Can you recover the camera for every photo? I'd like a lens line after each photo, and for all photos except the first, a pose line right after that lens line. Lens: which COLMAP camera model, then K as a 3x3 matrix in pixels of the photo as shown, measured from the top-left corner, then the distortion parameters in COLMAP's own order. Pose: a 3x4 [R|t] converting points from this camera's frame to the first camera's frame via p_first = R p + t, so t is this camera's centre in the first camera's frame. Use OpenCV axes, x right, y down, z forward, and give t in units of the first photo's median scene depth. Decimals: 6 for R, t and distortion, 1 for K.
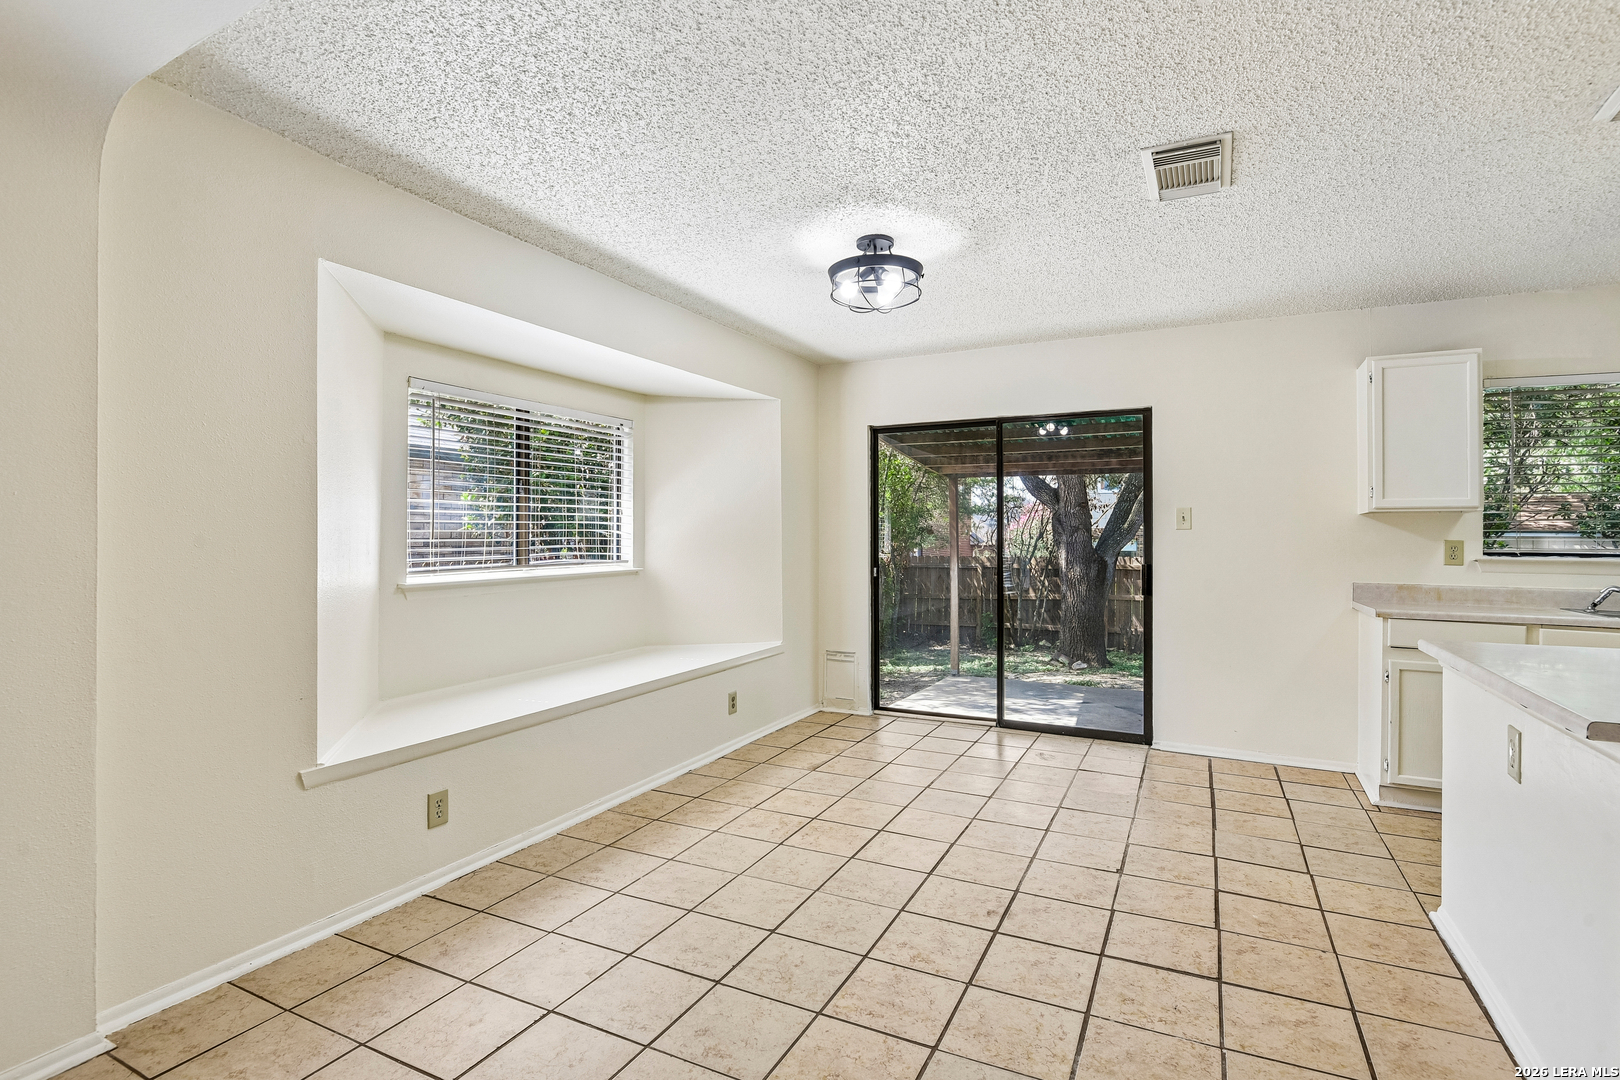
lens RADIAL K [[774.9, 0, 805.6], [0, 774.9, 536.9], [0, 0, 1]] dist [-0.012262, -0.005420]
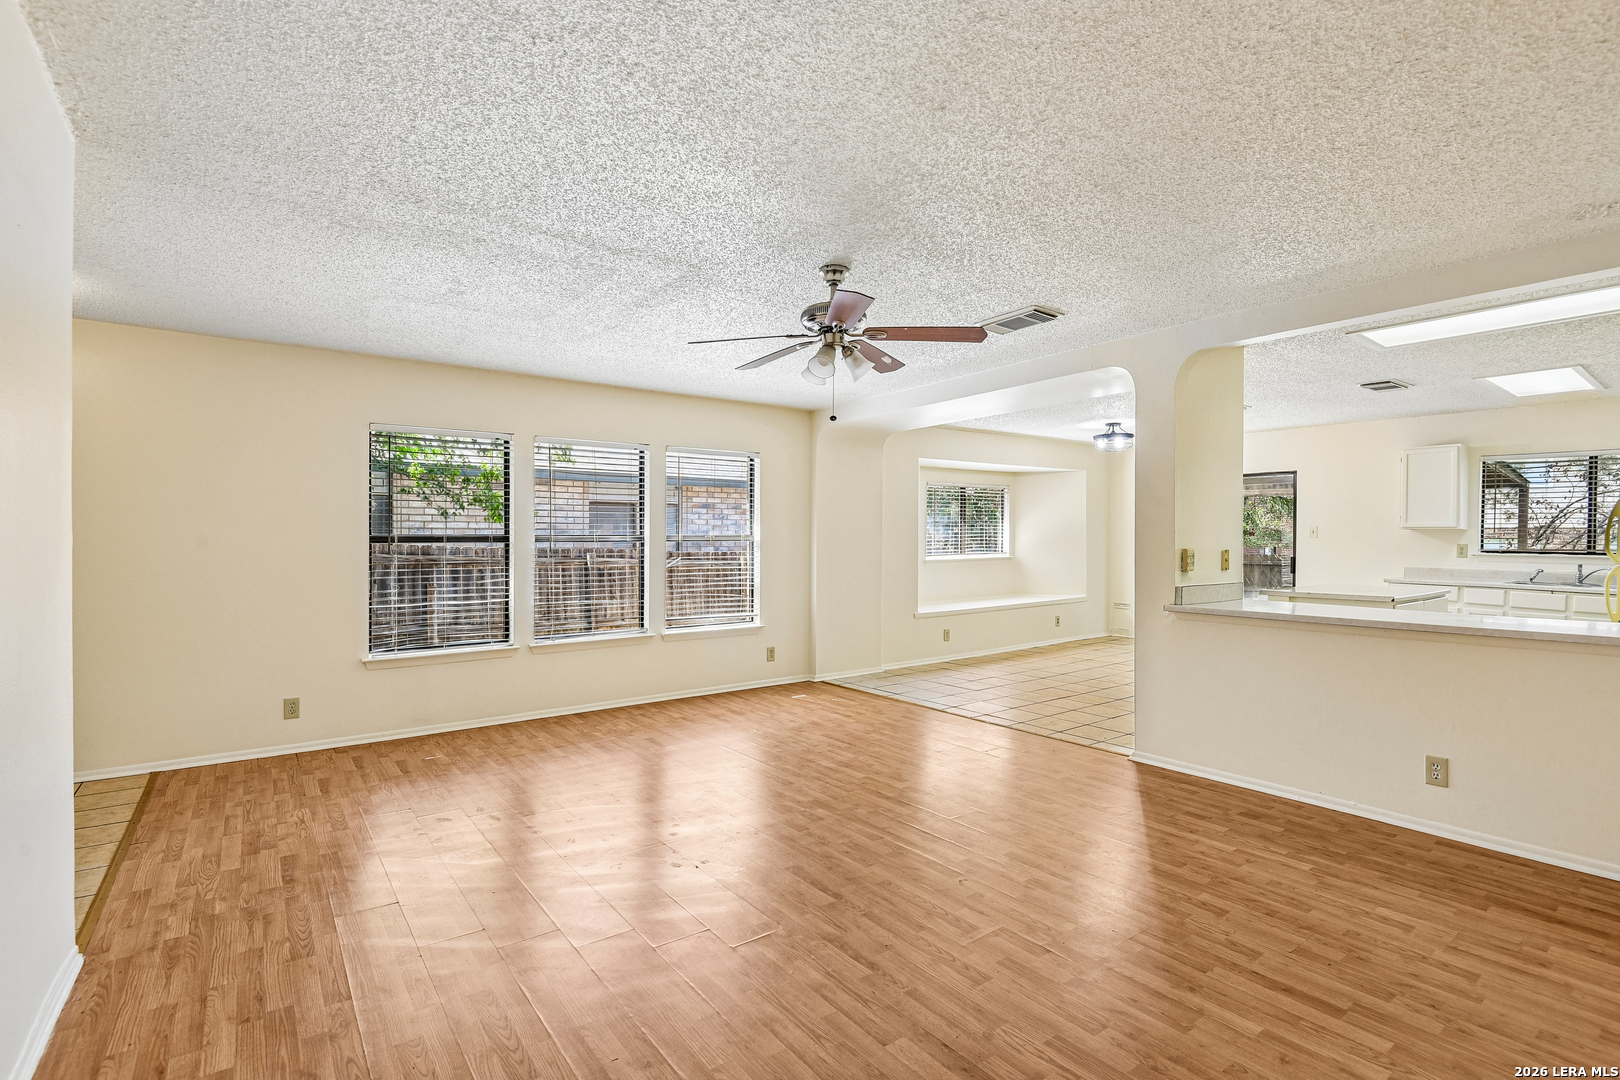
lens RADIAL K [[752.7, 0, 802.6], [0, 752.7, 544.7], [0, 0, 1]] dist [-0.007764, -0.006039]
pose [[0.896186, 0.001642, -0.443676, 0.231941], [0.004325, 0.999913, 0.012438, -0.024213], [0.443658, -0.013066, 0.896101, -1.381164]]
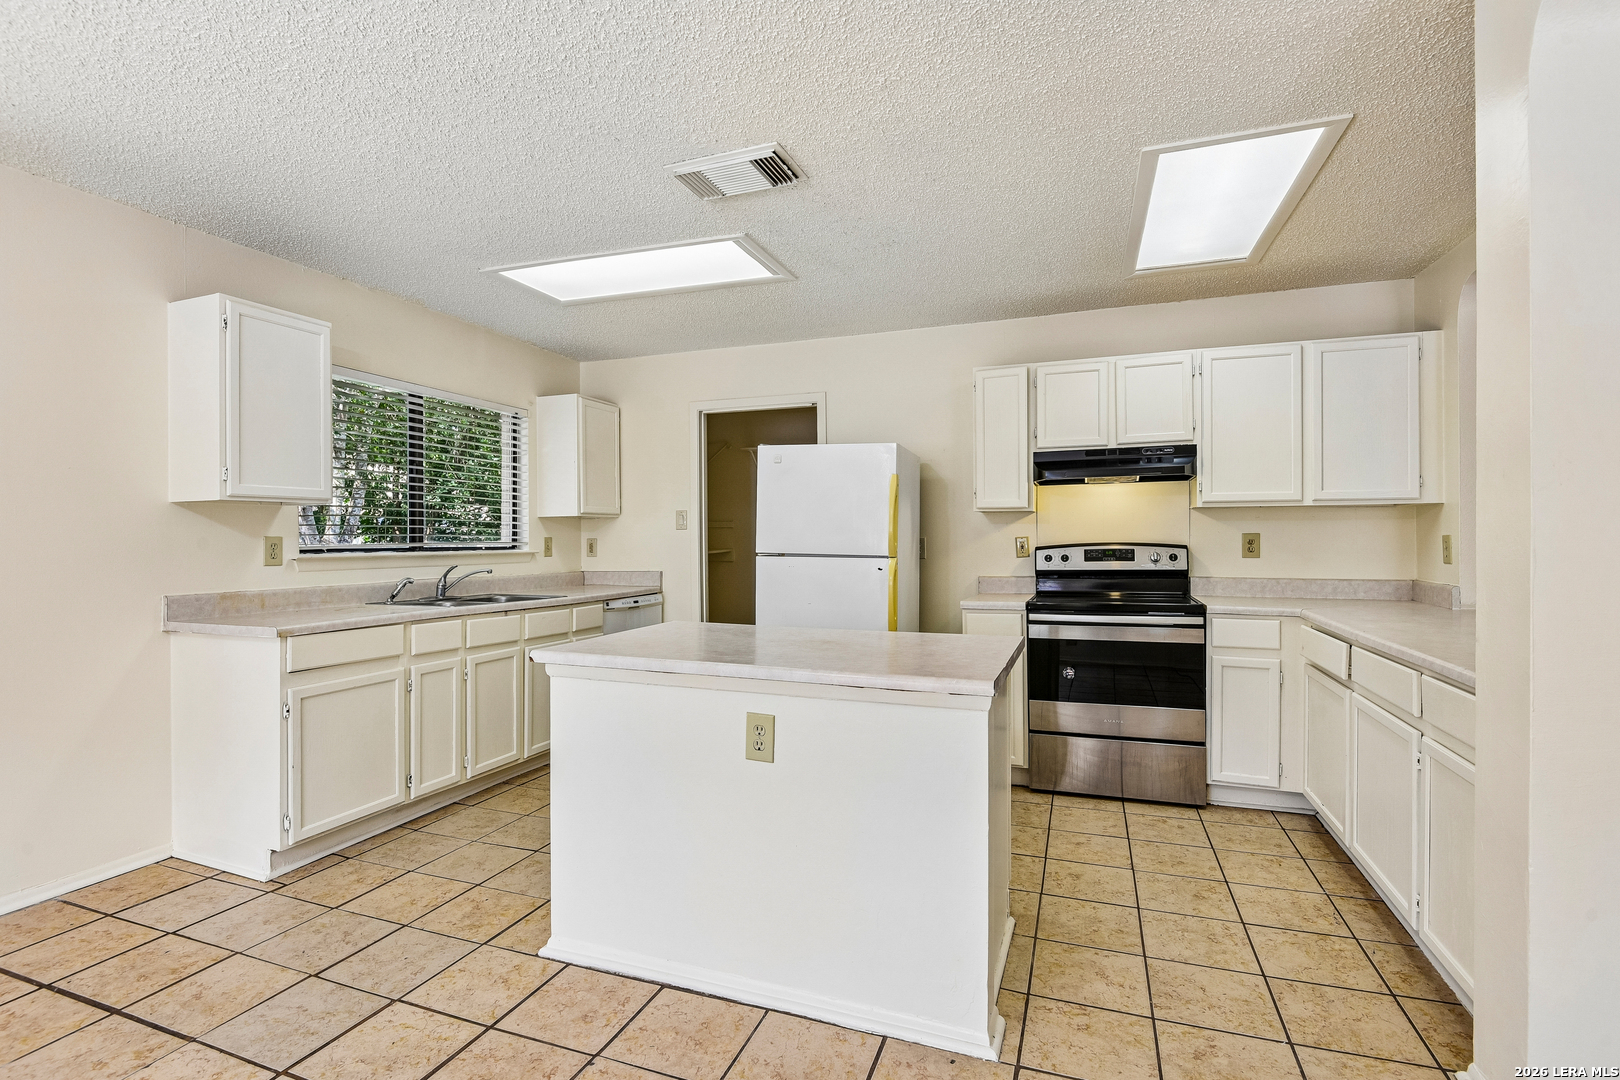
lens RADIAL K [[774.9, 0, 807.7], [0, 774.9, 536.6], [0, 0, 1]] dist [-0.012262, -0.005420]
pose [[-0.118154, -0.010188, 0.992943, -0.079129], [-0.001561, 0.999948, 0.010074, -0.005046], [-0.992994, -0.000359, -0.118163, 0.536784]]
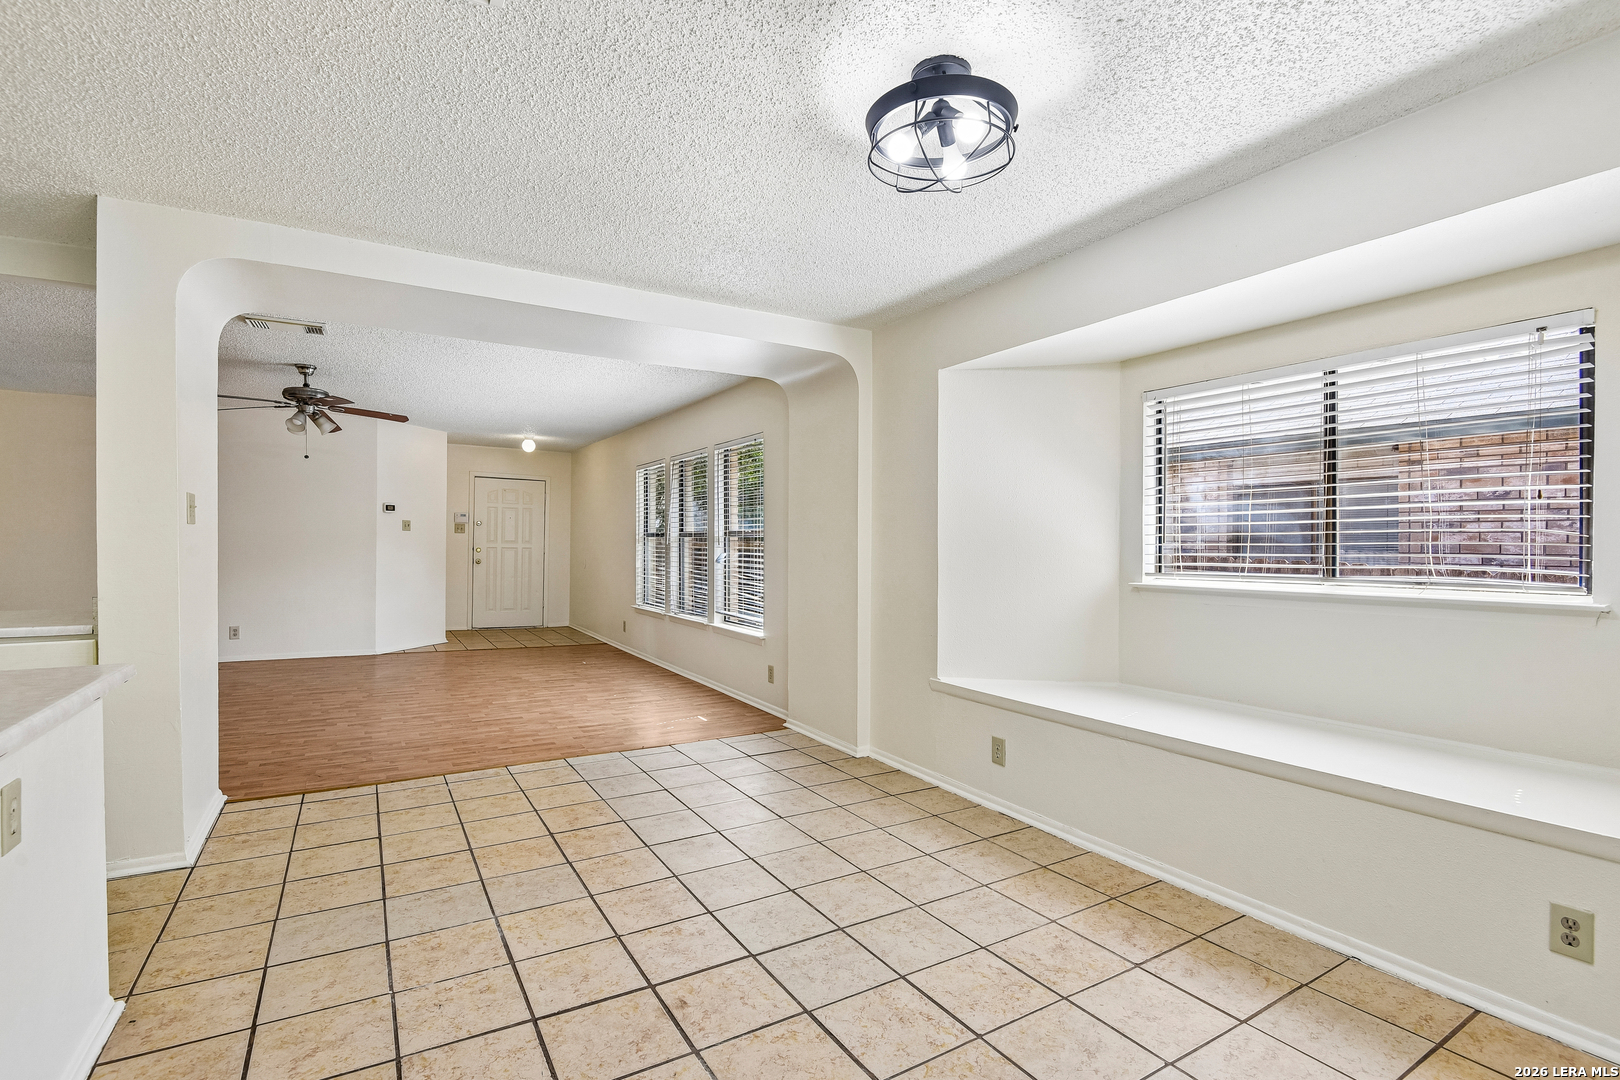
lens RADIAL K [[752.7, 0, 793.5], [0, 752.7, 543.7], [0, 0, 1]] dist [-0.007764, -0.006039]
pose [[-0.544482, -0.001430, -0.838771, 0.573929], [-0.002618, 0.999997, -0.000006, 0.004635], [0.838768, 0.002193, -0.544484, 1.048053]]
